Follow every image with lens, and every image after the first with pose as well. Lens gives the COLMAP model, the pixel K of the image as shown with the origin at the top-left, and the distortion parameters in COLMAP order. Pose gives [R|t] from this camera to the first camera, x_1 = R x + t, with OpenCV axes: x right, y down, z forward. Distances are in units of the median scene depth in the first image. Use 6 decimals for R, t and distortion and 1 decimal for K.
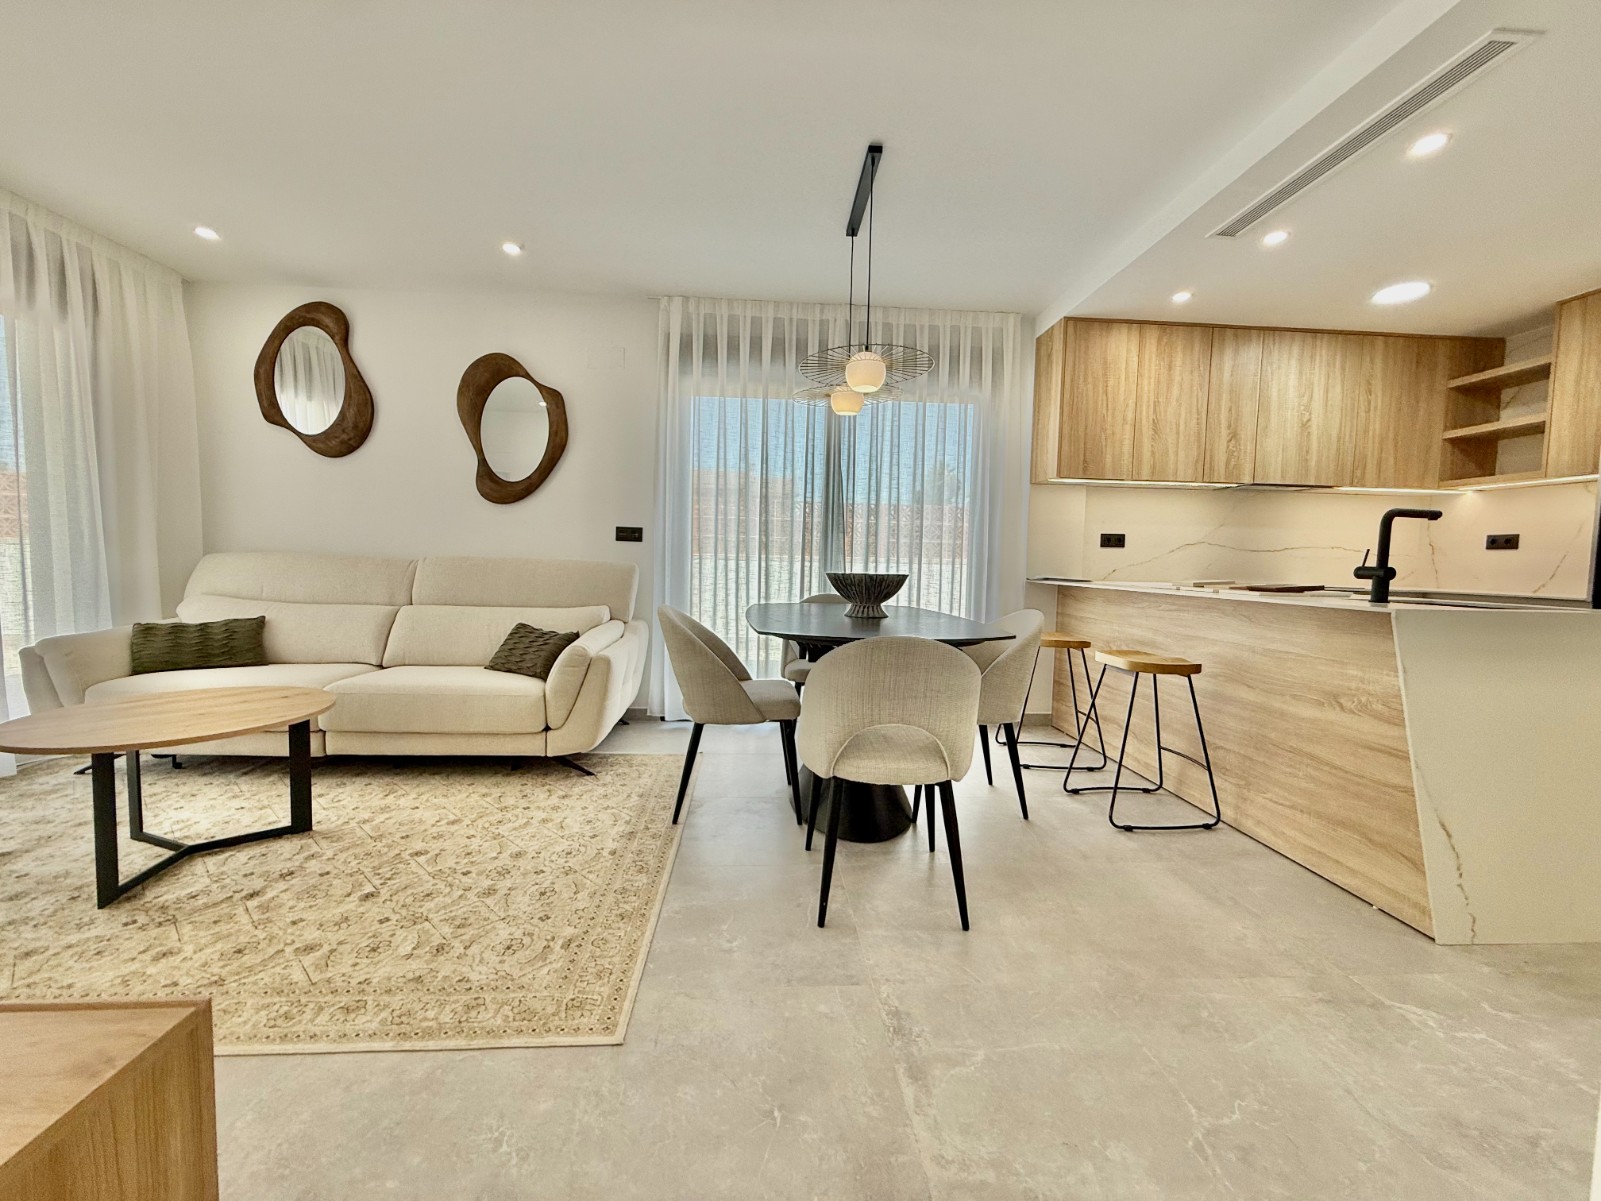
lens RADIAL K [[637.5, 0, 792.6], [0, 637.5, 599.0], [0, 0, 1]] dist [-0.000410, -0.000156]
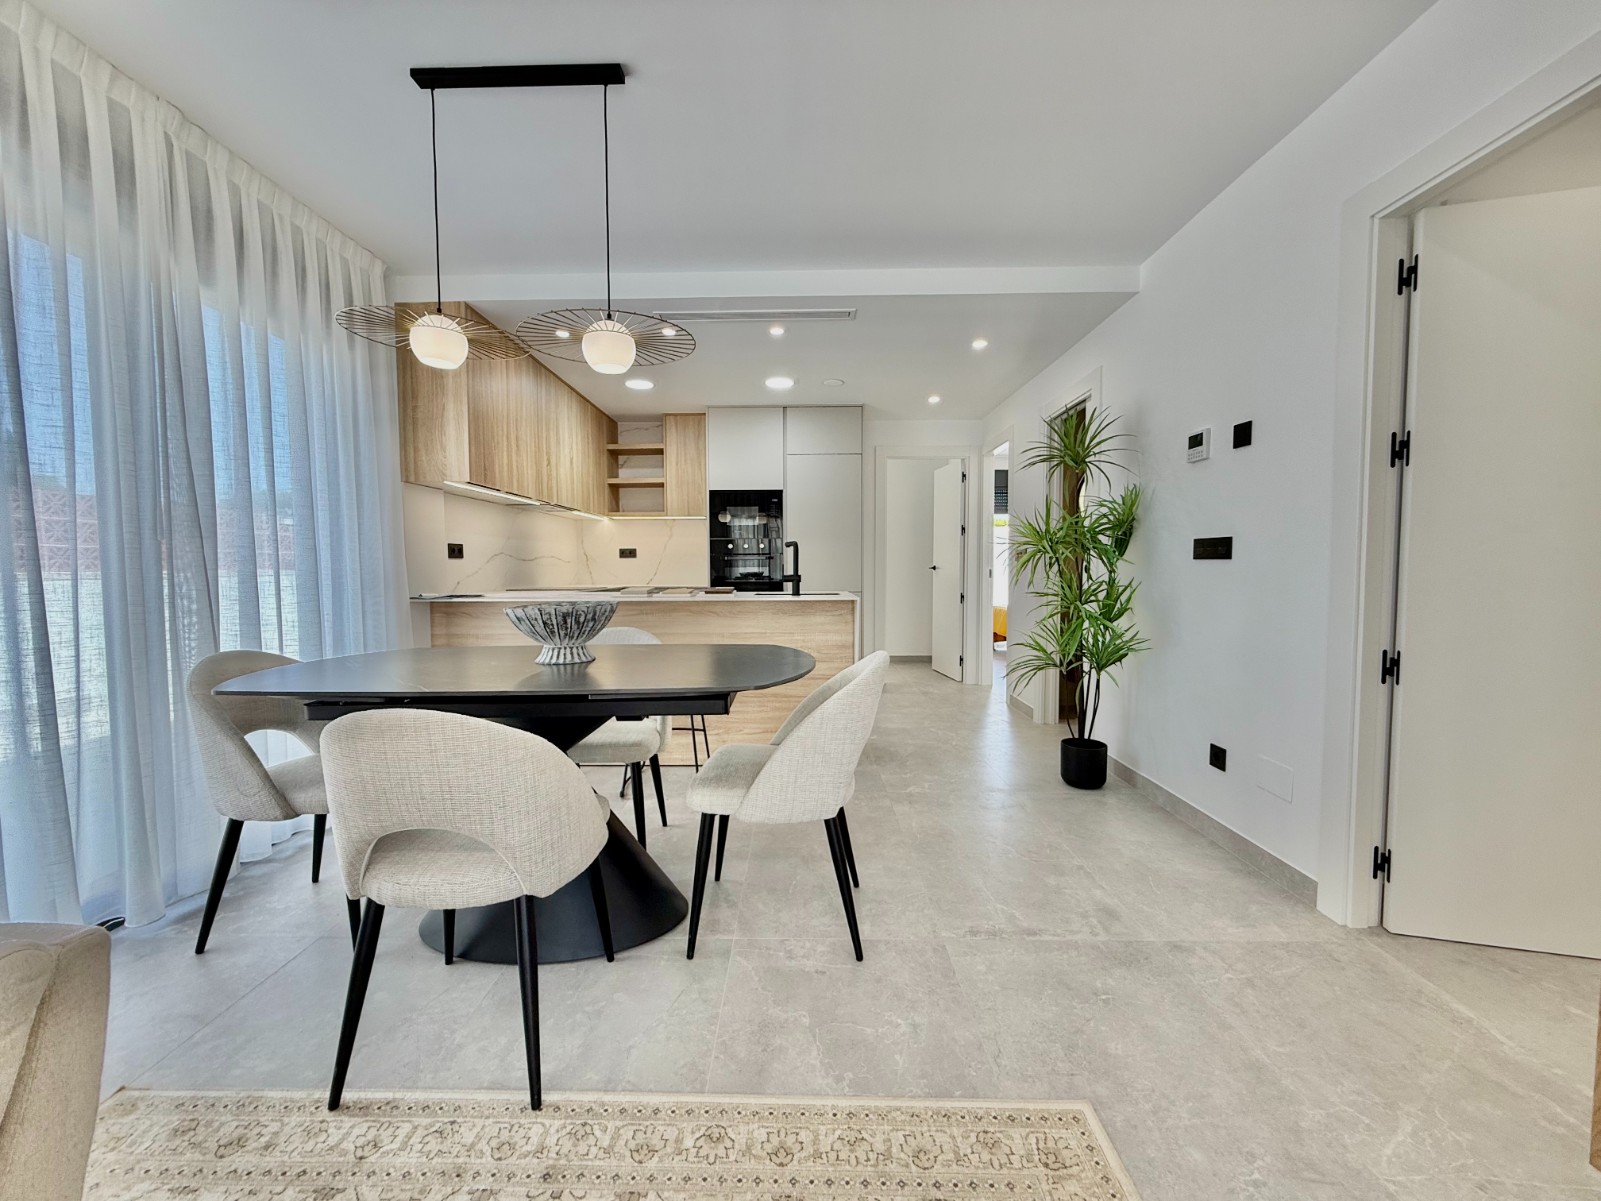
lens RADIAL K [[637.5, 0, 792.6], [0, 637.5, 599.0], [0, 0, 1]] dist [-0.000410, -0.000156]
pose [[0.077664, -0.072854, 0.994314, -0.441430], [0.068420, 0.995365, 0.067586, -0.056662], [-0.994629, 0.062782, 0.082289, 0.482497]]
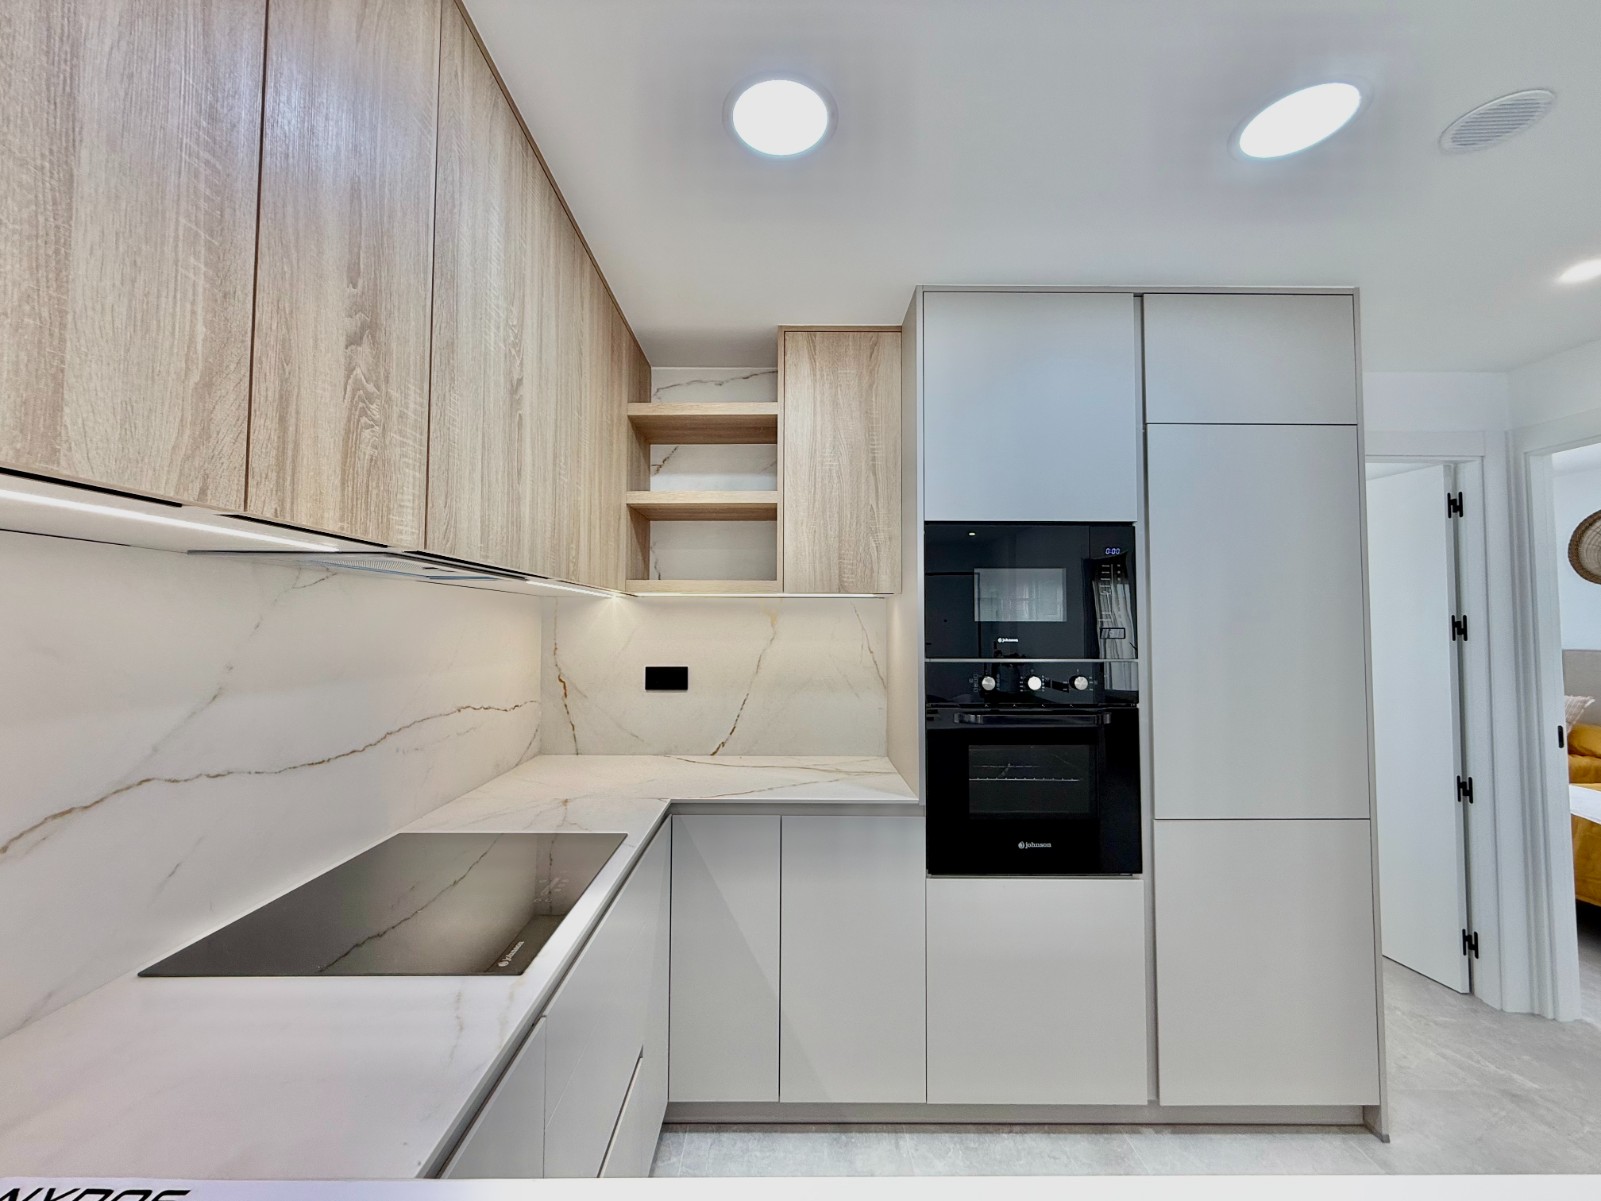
lens RADIAL K [[637.5, 0, 792.6], [0, 637.5, 599.0], [0, 0, 1]] dist [-0.000410, -0.000156]
pose [[0.055352, 0.021588, 0.998233, 0.487228], [0.061118, 0.997818, -0.024968, -0.149142], [-0.996595, 0.062392, 0.053912, 0.852770]]
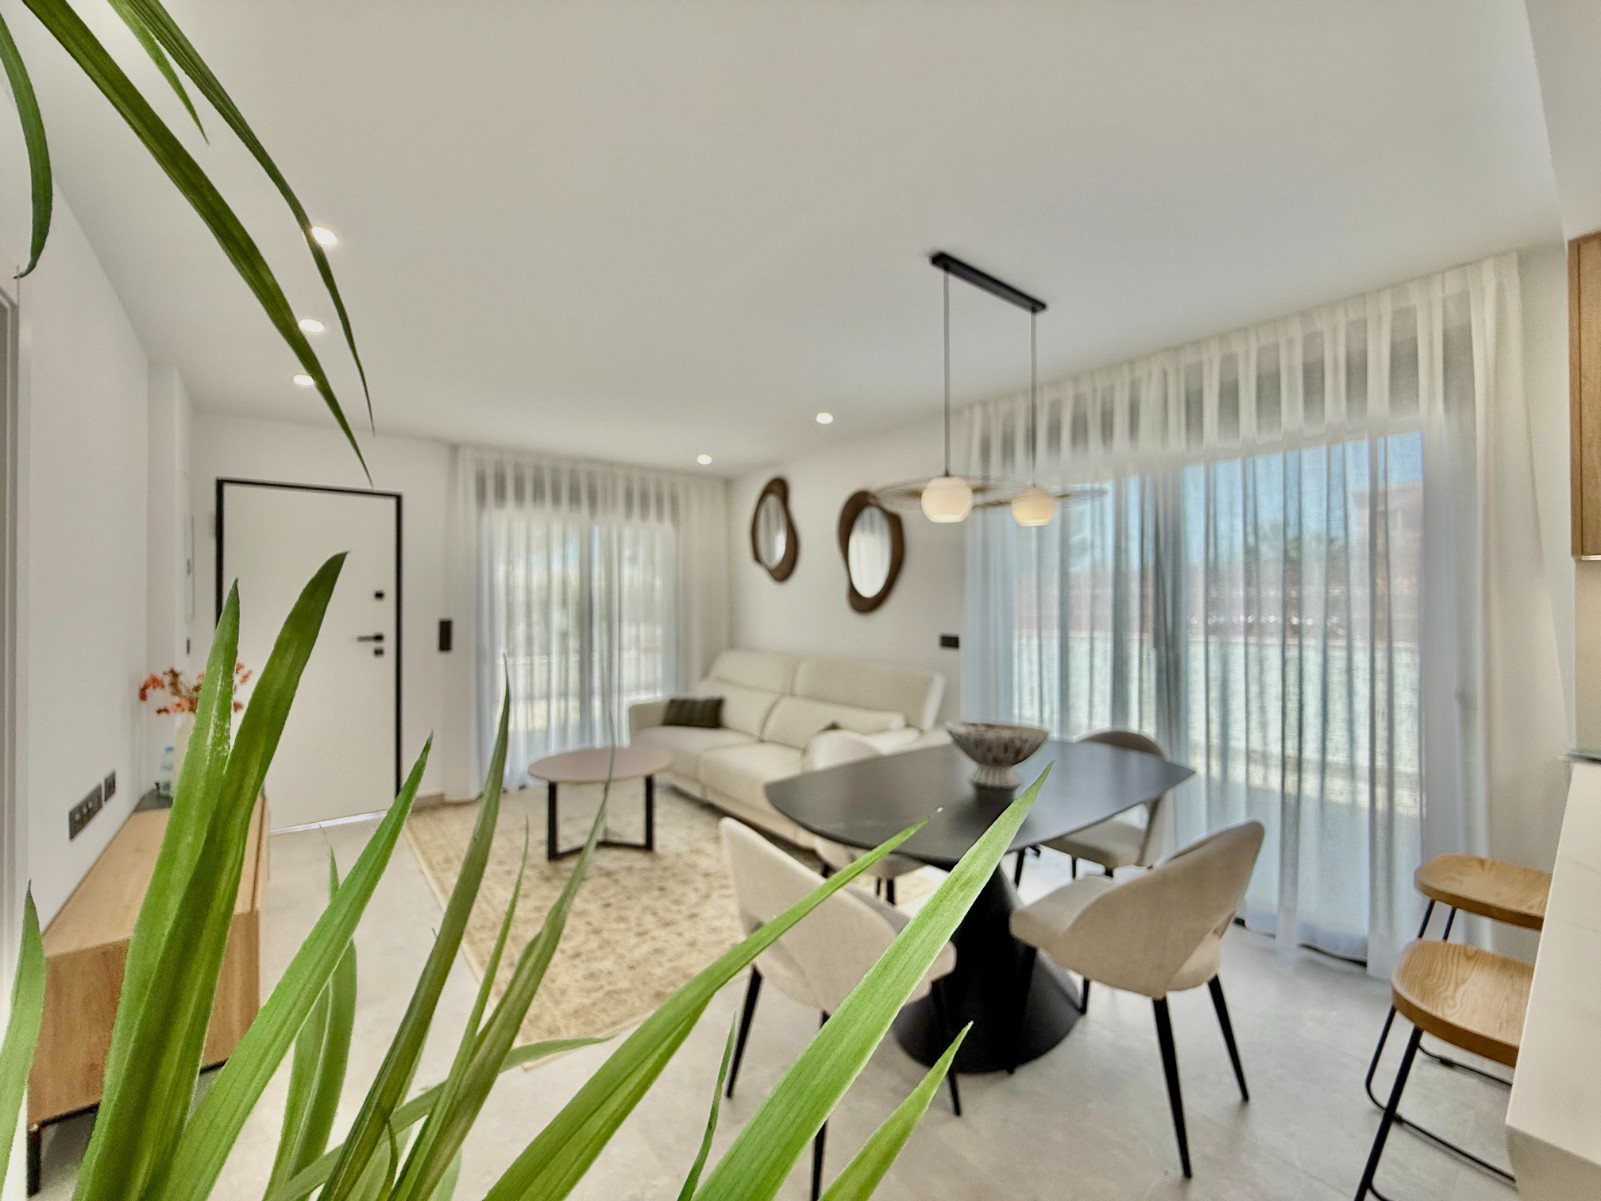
lens RADIAL K [[645.8, 0, 792.4], [0, 645.8, 597.3], [0, 0, 1]] dist [-0.000989, -0.000103]
pose [[0.569225, -0.030309, -0.821623, 0.472347], [-0.035936, 0.997448, -0.061692, -0.106377], [0.821396, 0.064642, 0.566683, 0.220669]]
